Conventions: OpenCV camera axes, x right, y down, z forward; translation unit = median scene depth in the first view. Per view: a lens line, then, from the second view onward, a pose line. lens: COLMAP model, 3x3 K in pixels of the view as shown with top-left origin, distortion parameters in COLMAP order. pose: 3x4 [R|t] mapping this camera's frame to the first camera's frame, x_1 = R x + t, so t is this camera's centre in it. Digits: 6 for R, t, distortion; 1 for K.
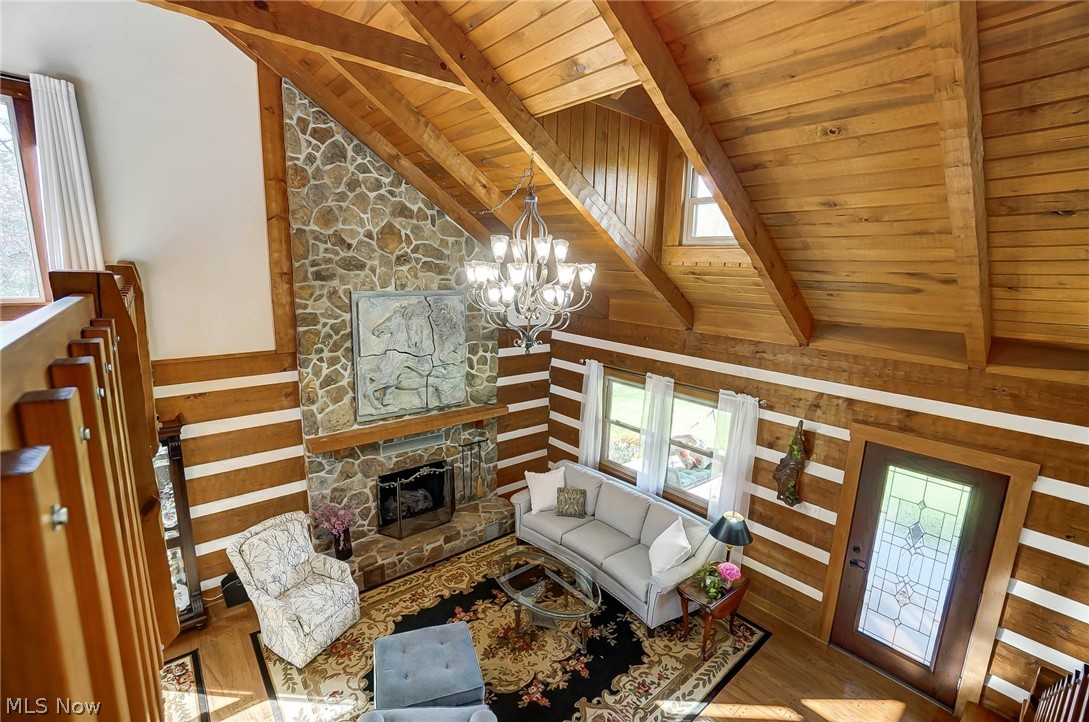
lens RADIAL K [[486.9, 0, 537.5], [0, 486.9, 361.5], [0, 0, 1]] dist [-0.059108, 0.019919]
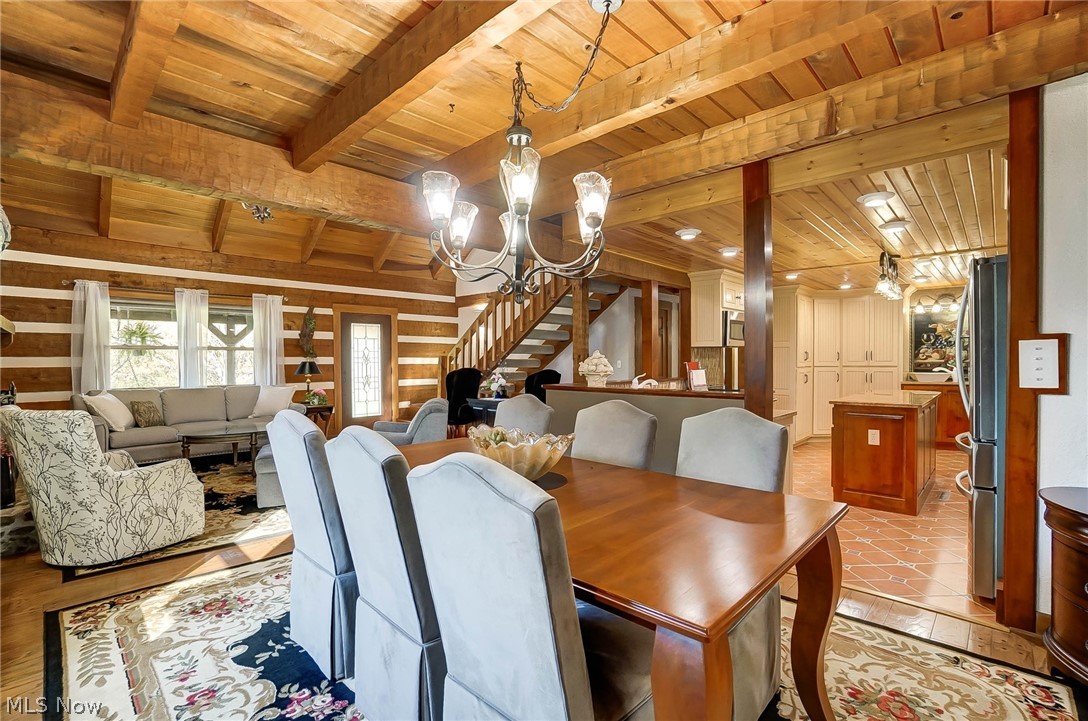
lens RADIAL K [[486.4, 0, 538.3], [0, 486.4, 374.0], [0, 0, 1]] dist [-0.059108, 0.019919]
pose [[-0.098989, -0.057420, 0.993430, -1.162605], [0.191153, 0.978644, 0.075612, 0.358871], [-0.976556, 0.197383, -0.085899, 0.369588]]
